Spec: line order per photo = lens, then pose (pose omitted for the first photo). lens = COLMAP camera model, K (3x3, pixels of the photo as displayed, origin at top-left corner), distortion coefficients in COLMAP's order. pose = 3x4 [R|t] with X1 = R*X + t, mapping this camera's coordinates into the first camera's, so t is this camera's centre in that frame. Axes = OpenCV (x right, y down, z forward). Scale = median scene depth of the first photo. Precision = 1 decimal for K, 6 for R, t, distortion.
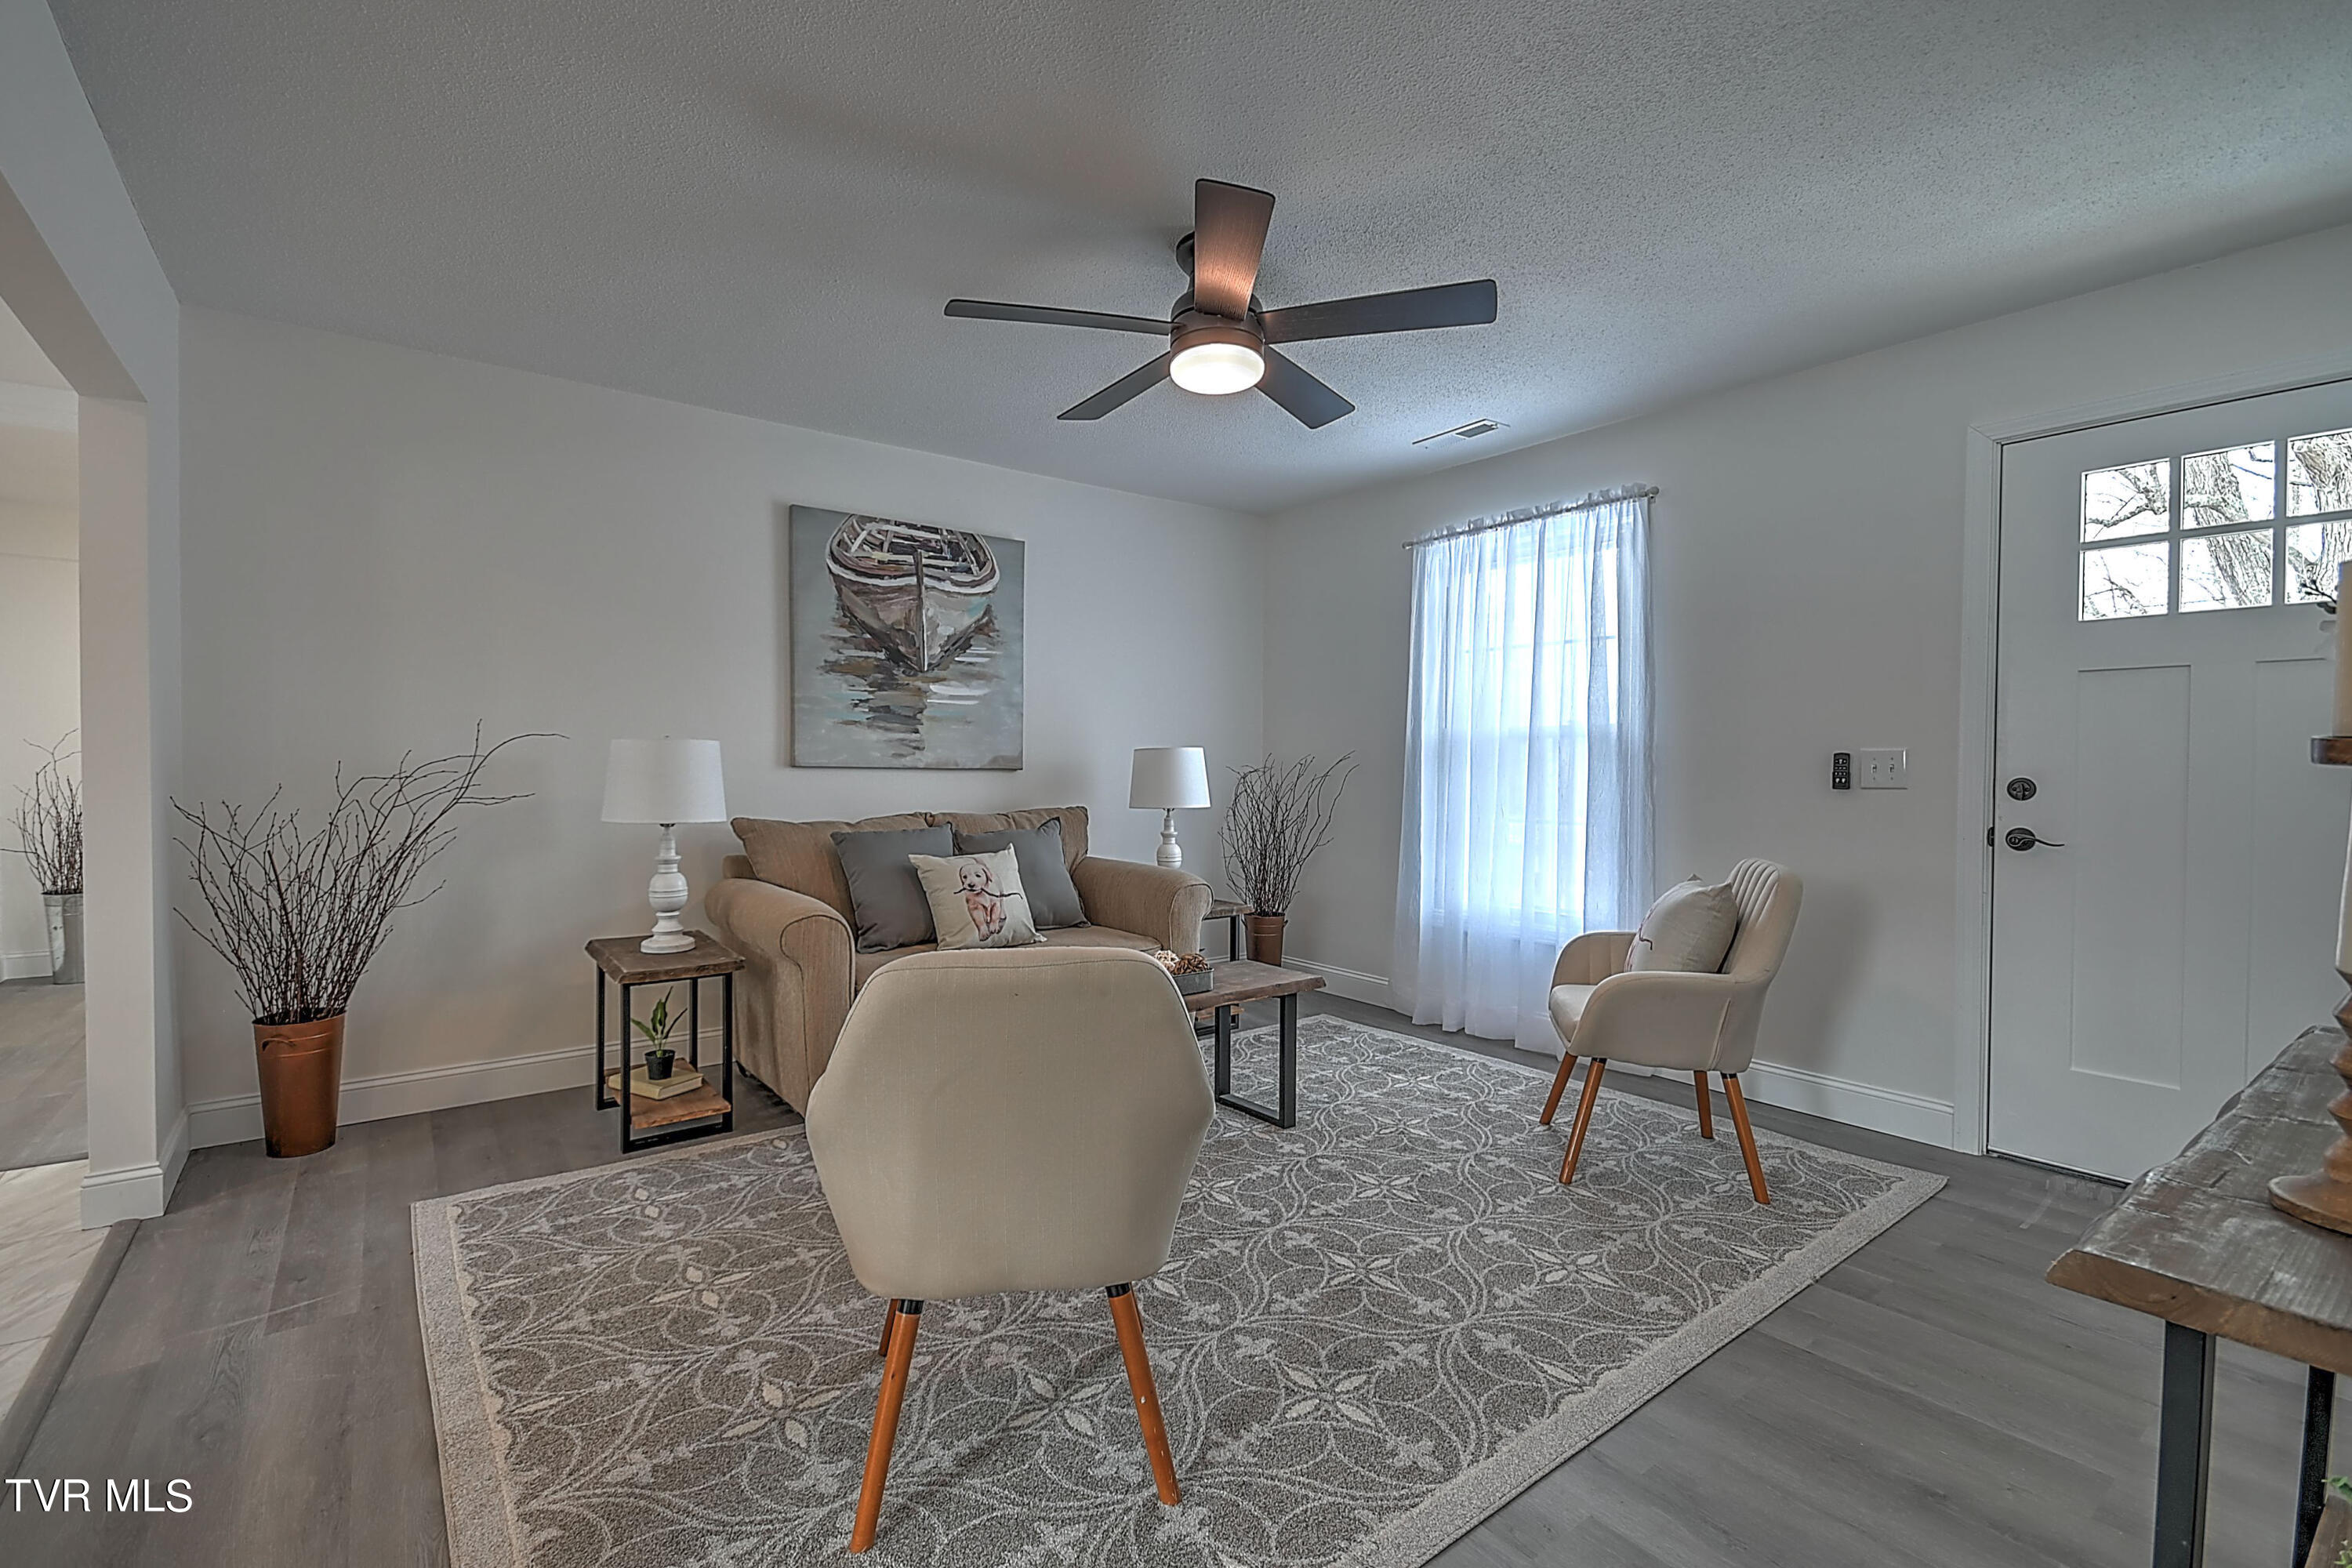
lens RADIAL K [[1041.8, 0, 1166.8], [0, 1041.8, 776.8], [0, 0, 1]] dist [0.008467, -0.000798]
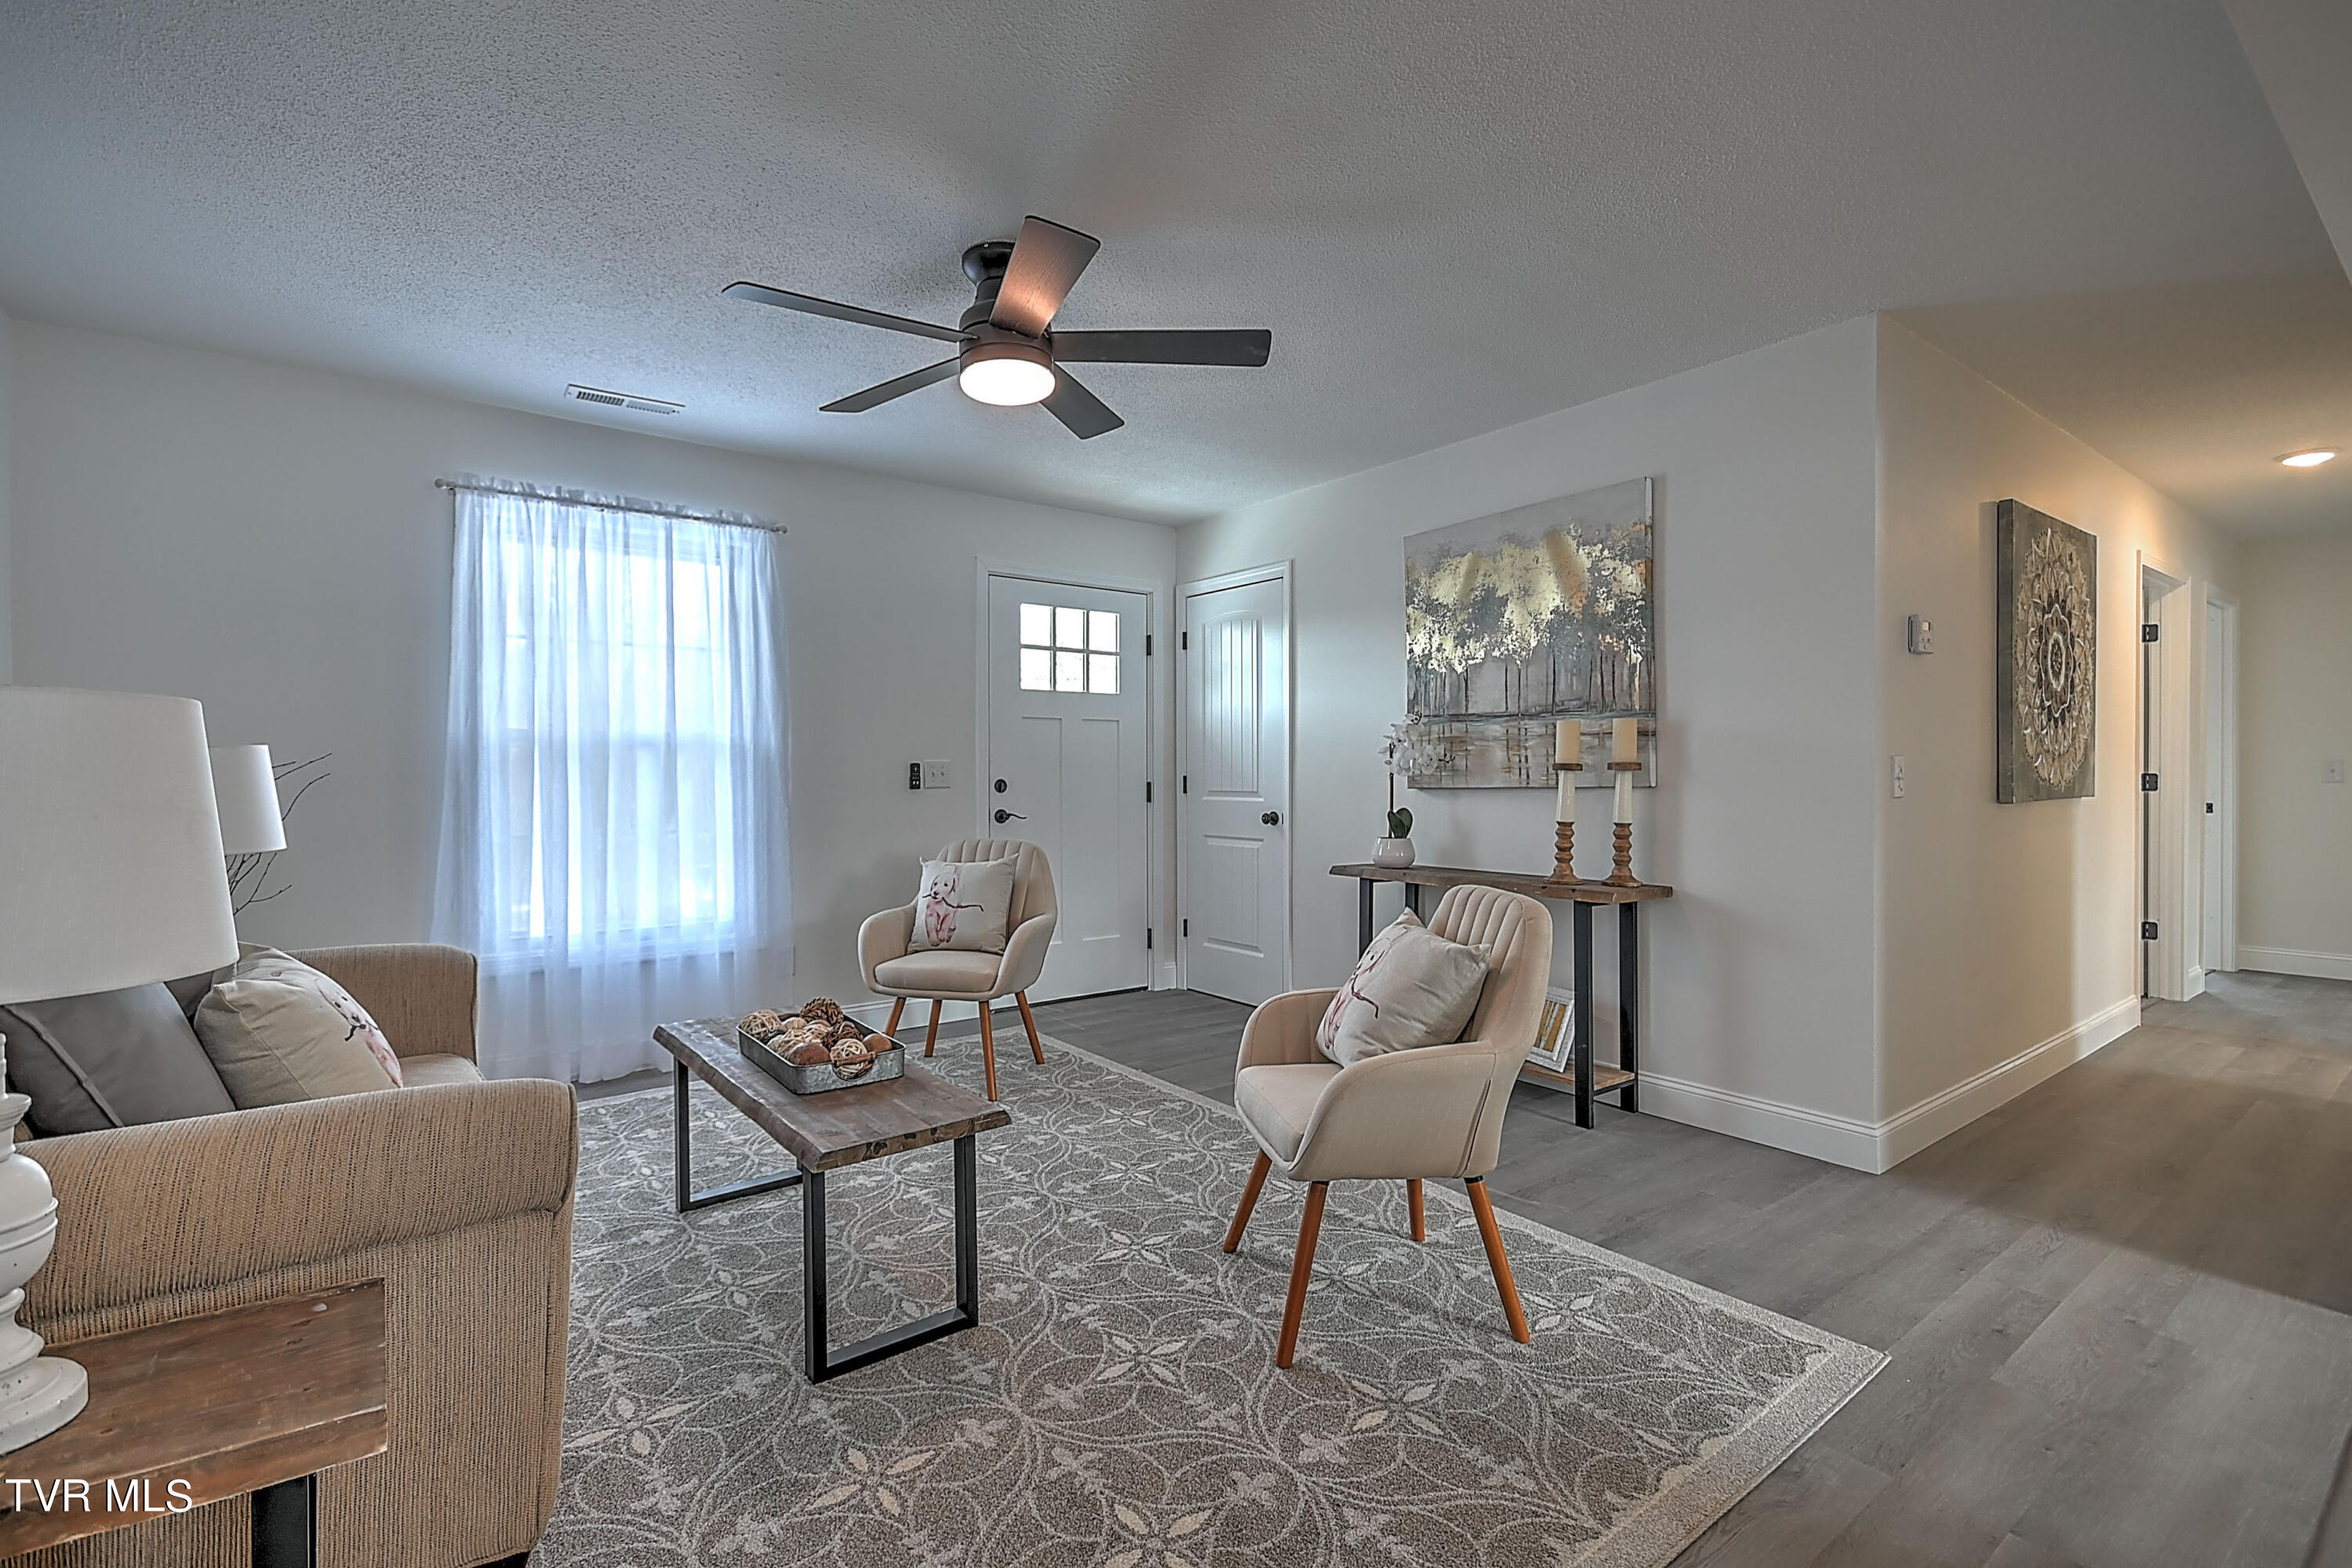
lens RADIAL K [[1060.3, 0, 1164.3], [0, 1060.3, 782.2], [0, 0, 1]] dist [0.019216, -0.004426]
pose [[-0.000405, -0.012757, 0.999919, -0.613526], [0.015002, 0.999806, 0.012762, -0.008384], [-0.999887, 0.015006, -0.000213, 0.532328]]
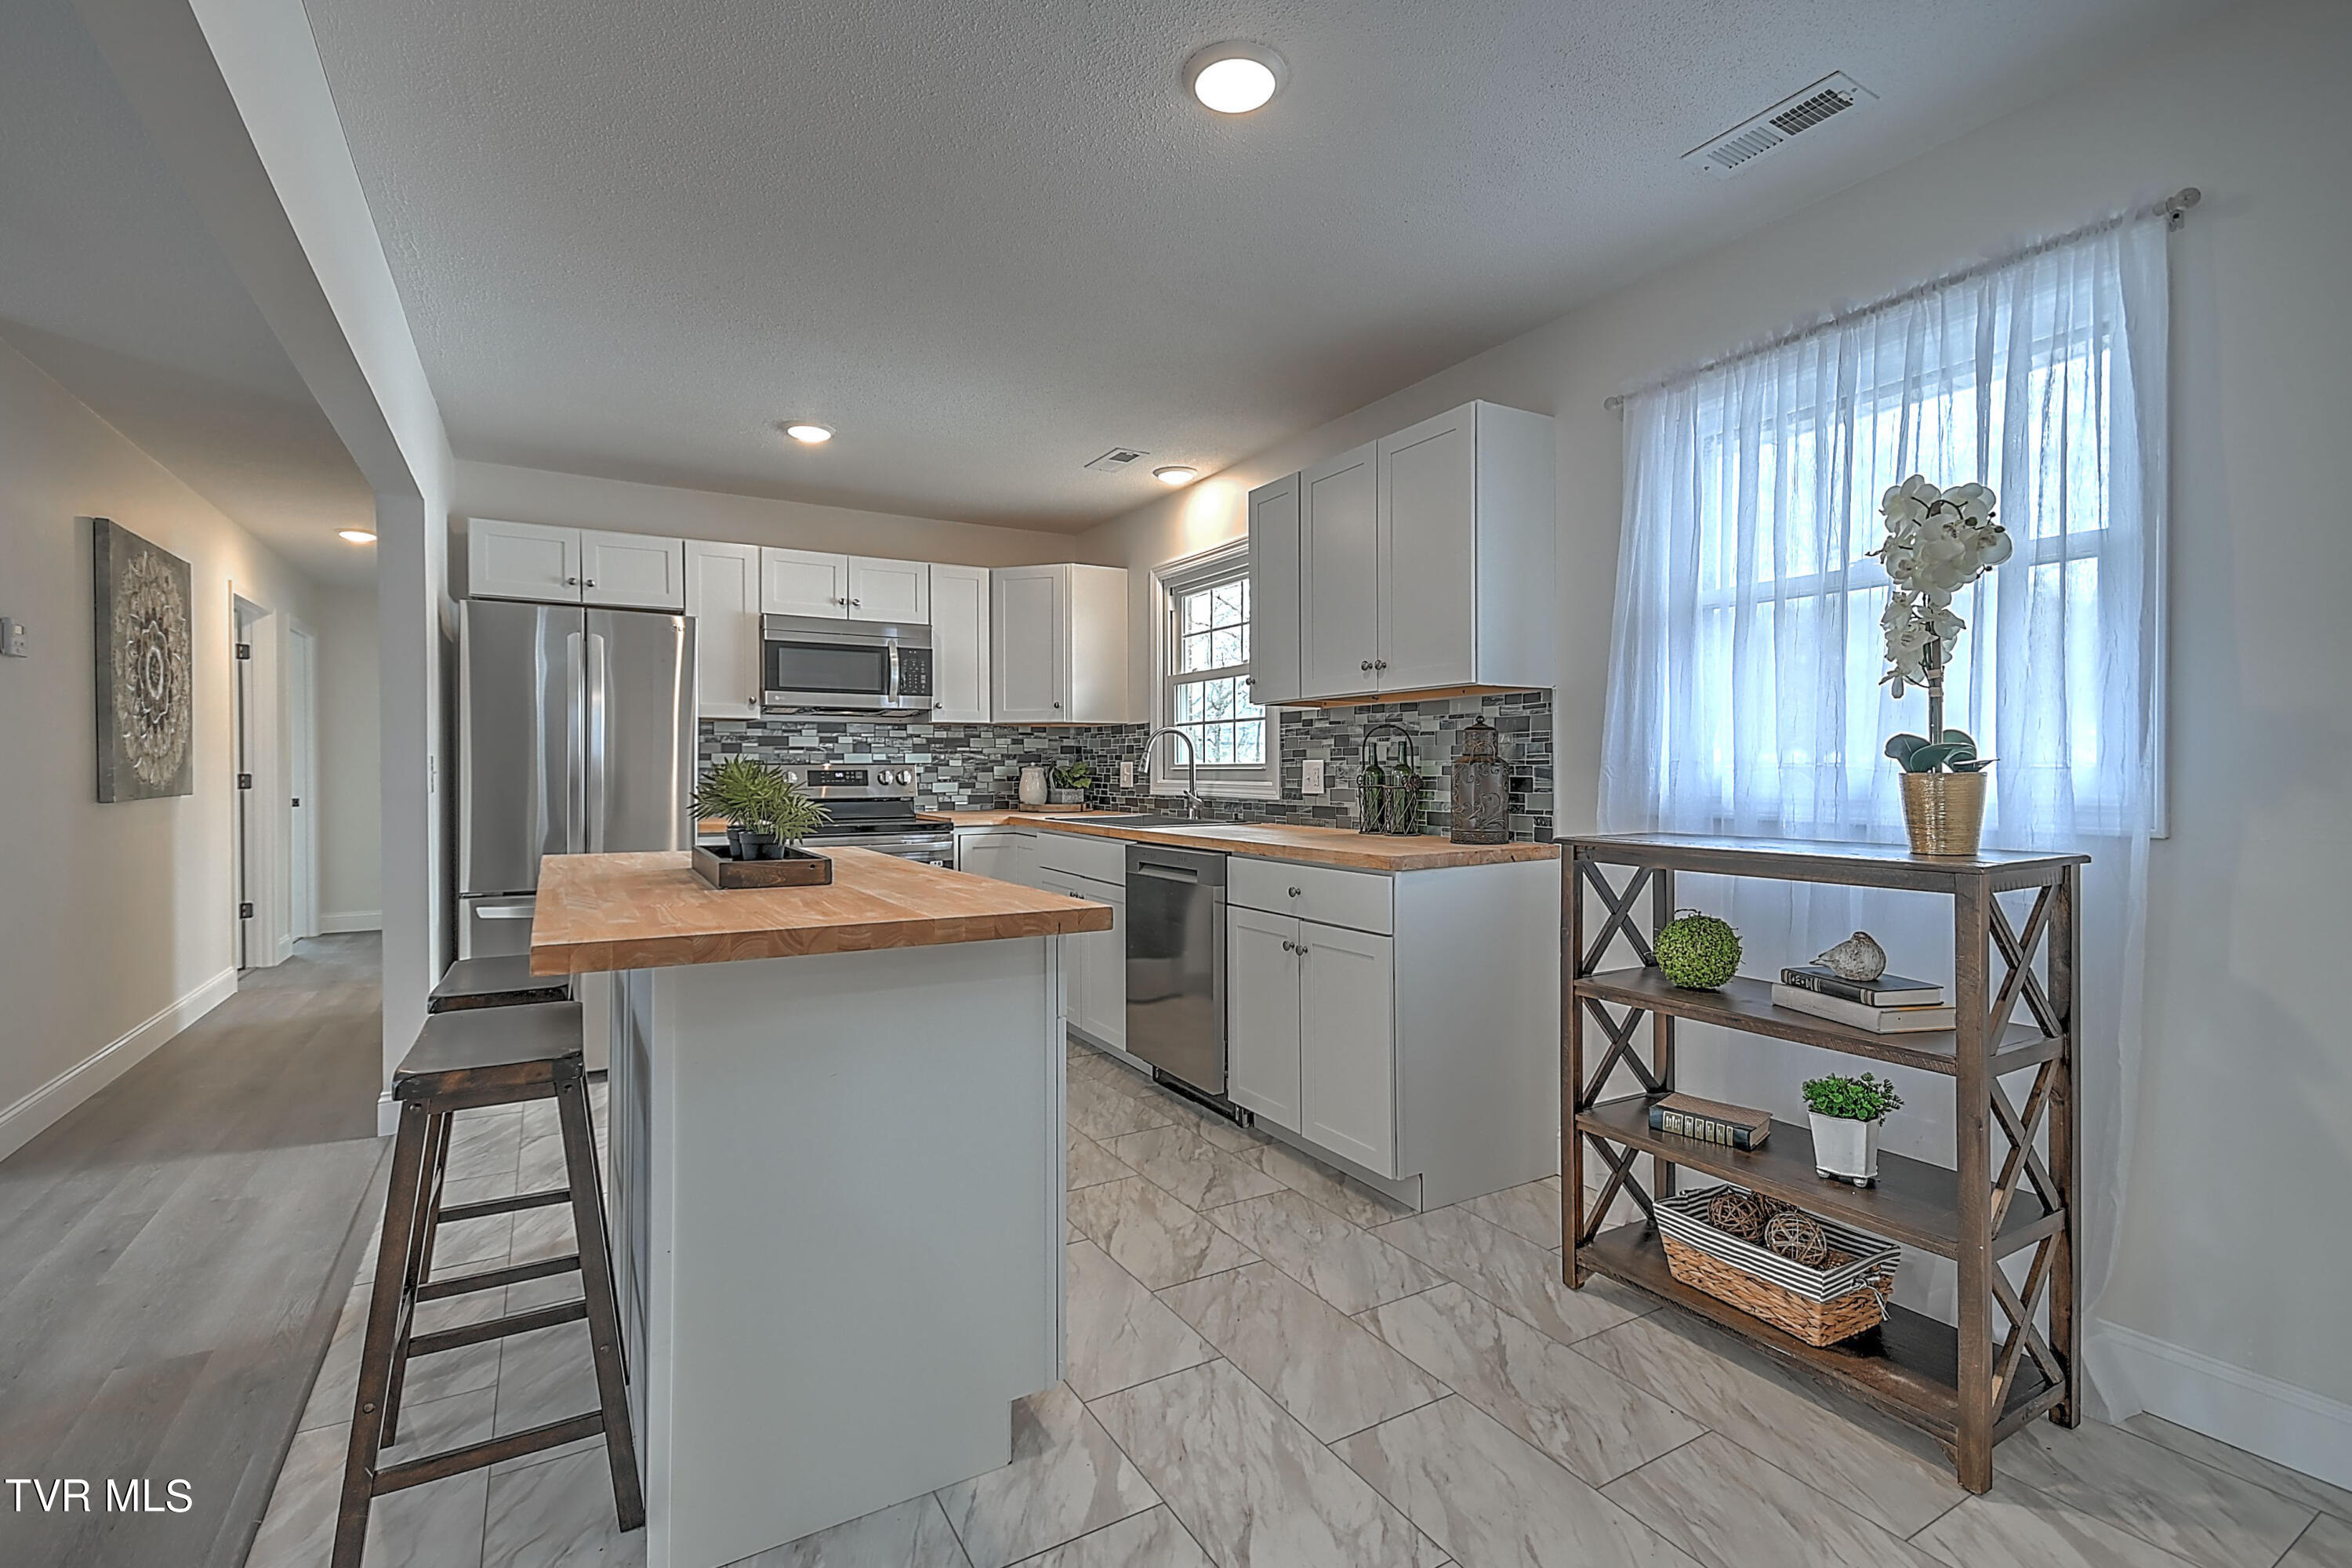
lens RADIAL K [[1041.8, 0, 1166.8], [0, 1041.8, 776.8], [0, 0, 1]] dist [0.008467, -0.000798]
pose [[-0.993548, -0.005692, 0.113267, -0.763212], [-0.003469, 0.999798, 0.019816, -0.013042], [-0.113357, 0.019296, -0.993367, 0.649910]]
